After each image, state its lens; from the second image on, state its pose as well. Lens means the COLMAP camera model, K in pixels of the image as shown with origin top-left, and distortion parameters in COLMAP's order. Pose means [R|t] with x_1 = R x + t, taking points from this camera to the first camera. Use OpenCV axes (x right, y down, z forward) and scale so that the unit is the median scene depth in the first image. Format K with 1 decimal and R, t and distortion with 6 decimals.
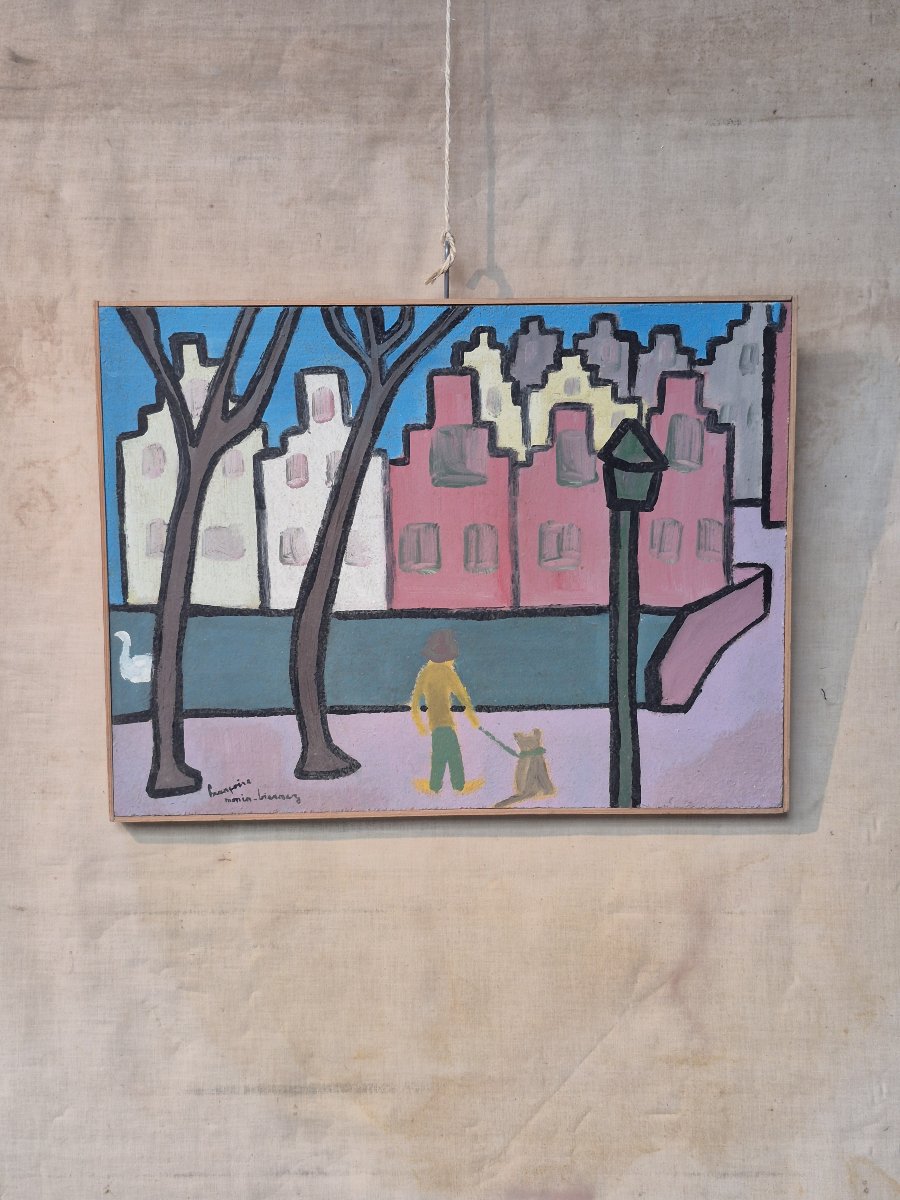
lens RADIAL K [[1665.9, 0, 442.0], [0, 1665.9, 603.7], [0, 0, 1]] dist [0.097142, 0.000000]
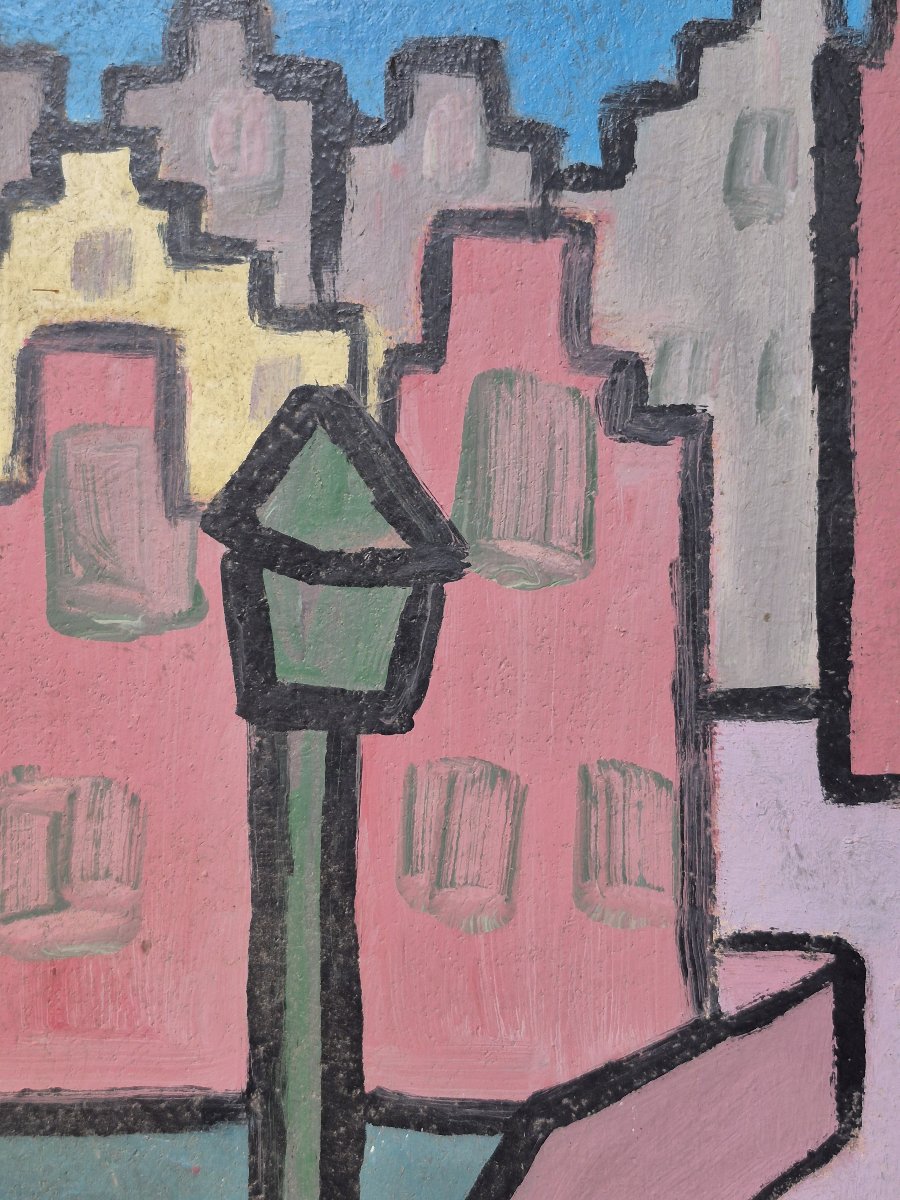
lens RADIAL K [[1665.9, 0, 444.0], [0, 1665.9, 598.9], [0, 0, 1]] dist [0.097142, 0.000000]
pose [[0.999983, 0.004938, -0.002963, 0.132060], [-0.005267, 0.992268, -0.124003, -0.043550], [0.002328, 0.124016, 0.992277, 0.732111]]
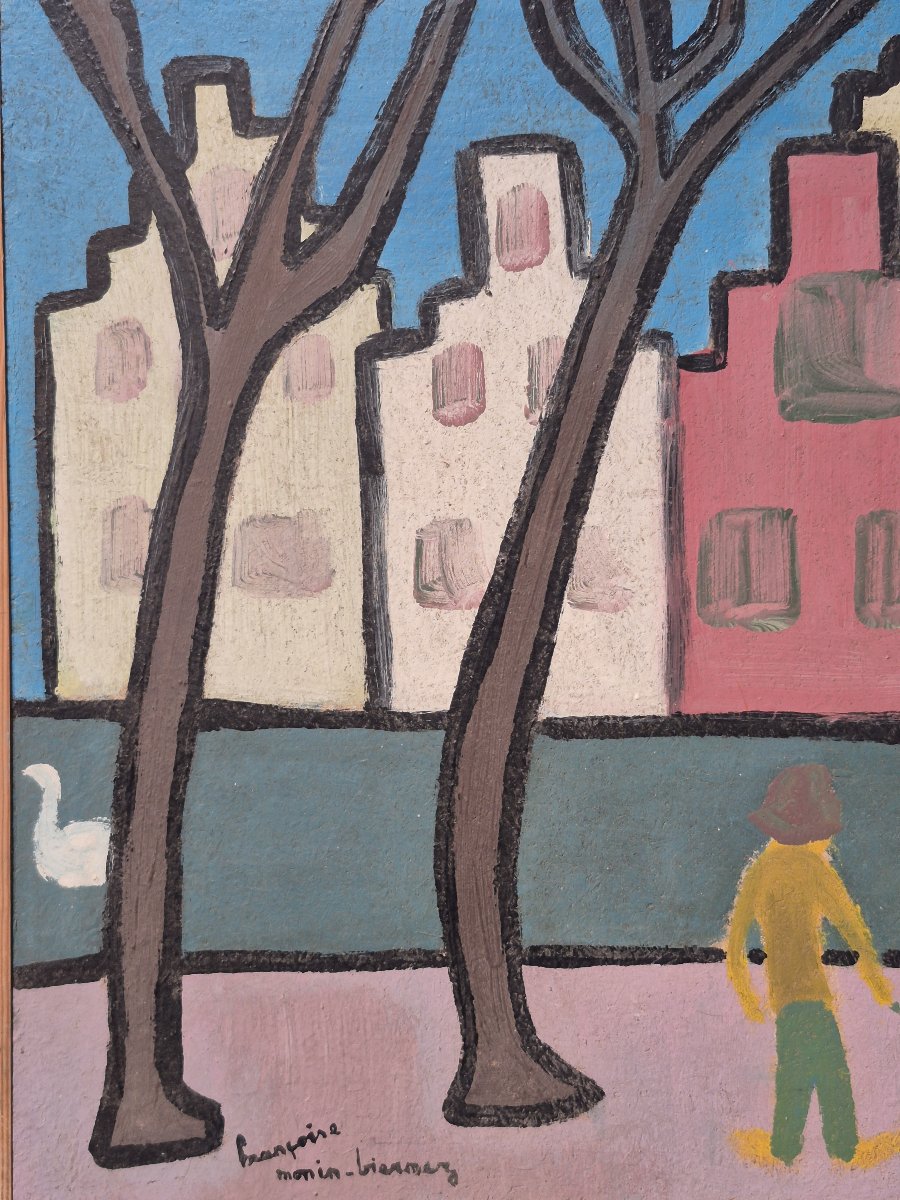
lens RADIAL K [[1665.9, 0, 440.3], [0, 1665.9, 604.2], [0, 0, 1]] dist [0.097142, 0.000000]
pose [[0.999492, 0.002610, -0.031771, -0.077518], [-0.005526, 0.995740, -0.092045, 0.014798], [0.031396, 0.092173, 0.995248, 0.580014]]
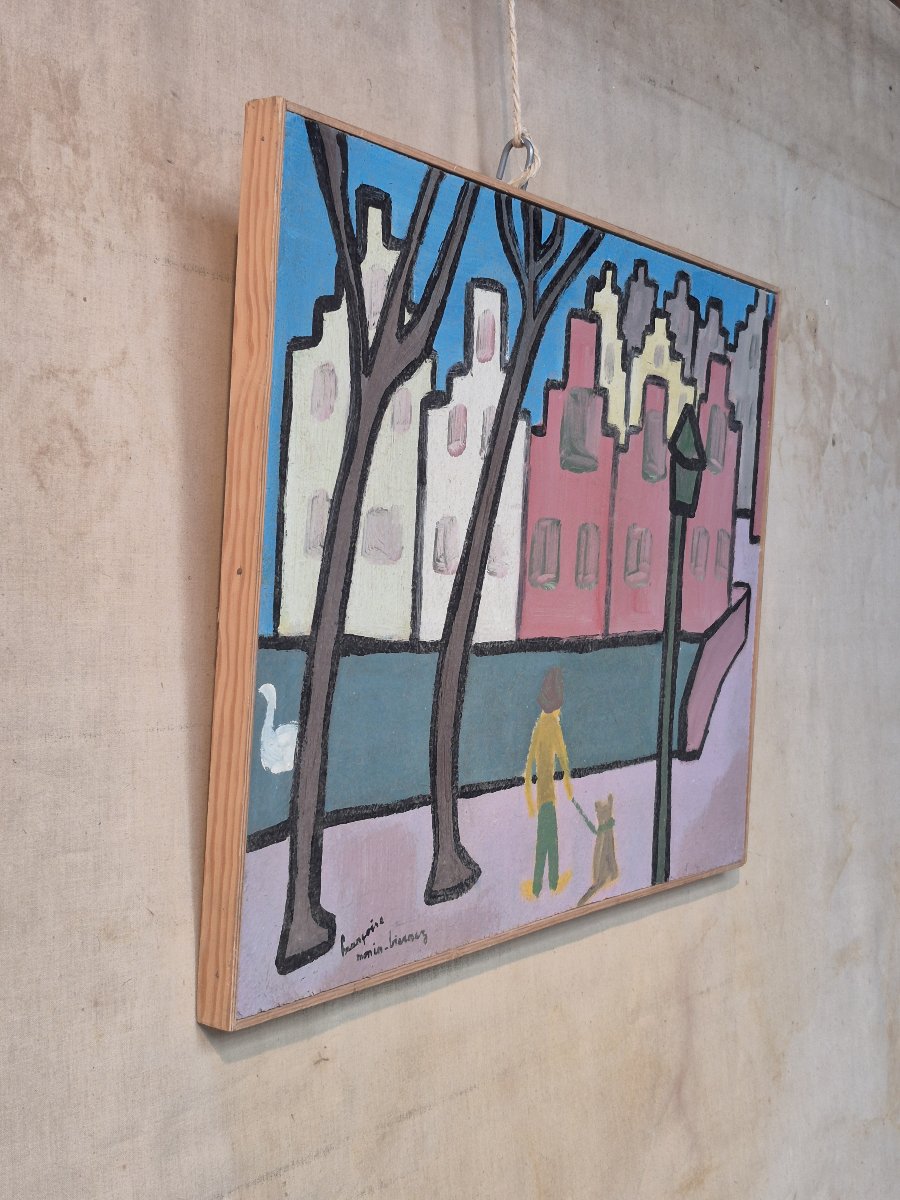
lens RADIAL K [[1665.9, 0, 455.8], [0, 1665.9, 584.6], [0, 0, 1]] dist [0.097142, 0.000000]
pose [[0.565867, 0.015599, 0.824349, -0.625457], [0.035919, 0.998405, -0.043549, 0.009892], [-0.823714, 0.054253, 0.564404, 0.628336]]
